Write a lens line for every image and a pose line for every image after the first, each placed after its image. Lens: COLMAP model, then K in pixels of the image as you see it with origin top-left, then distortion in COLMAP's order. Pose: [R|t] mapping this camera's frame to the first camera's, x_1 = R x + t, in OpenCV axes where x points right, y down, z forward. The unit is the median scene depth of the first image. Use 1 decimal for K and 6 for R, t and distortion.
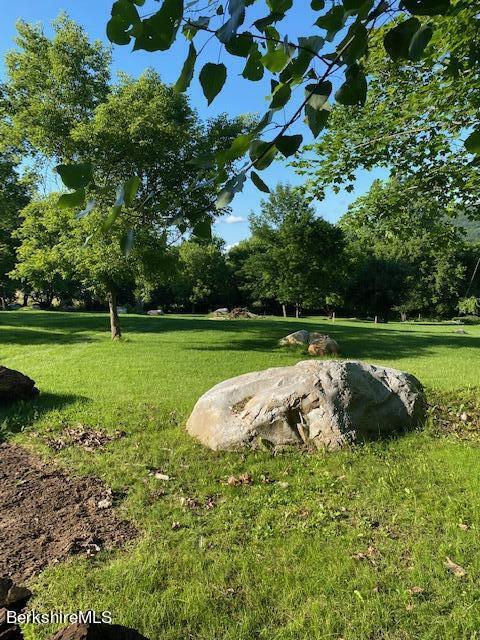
lens RADIAL K [[491.5, 0, 240.0], [0, 491.5, 320.0], [0, 0, 1]] dist [0.037676, -0.078493]
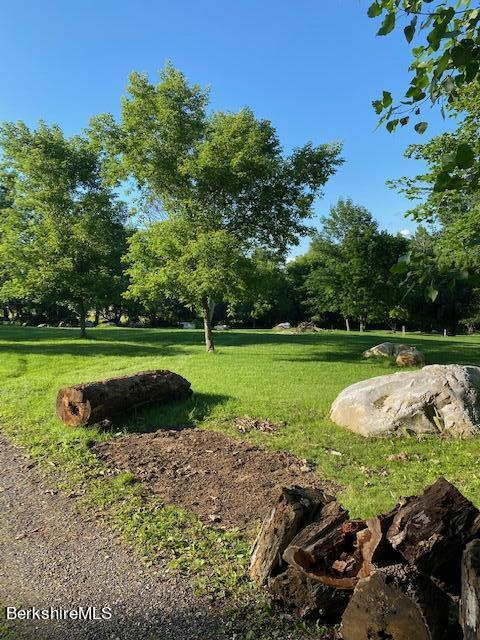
lens RADIAL K [[491.5, 0, 240.0], [0, 491.5, 320.0], [0, 0, 1]] dist [0.037676, -0.078493]
pose [[0.993973, -0.011963, -0.108971, -0.069014], [0.008638, 0.999484, -0.030935, 0.002585], [0.109284, 0.029807, 0.993564, -0.080325]]
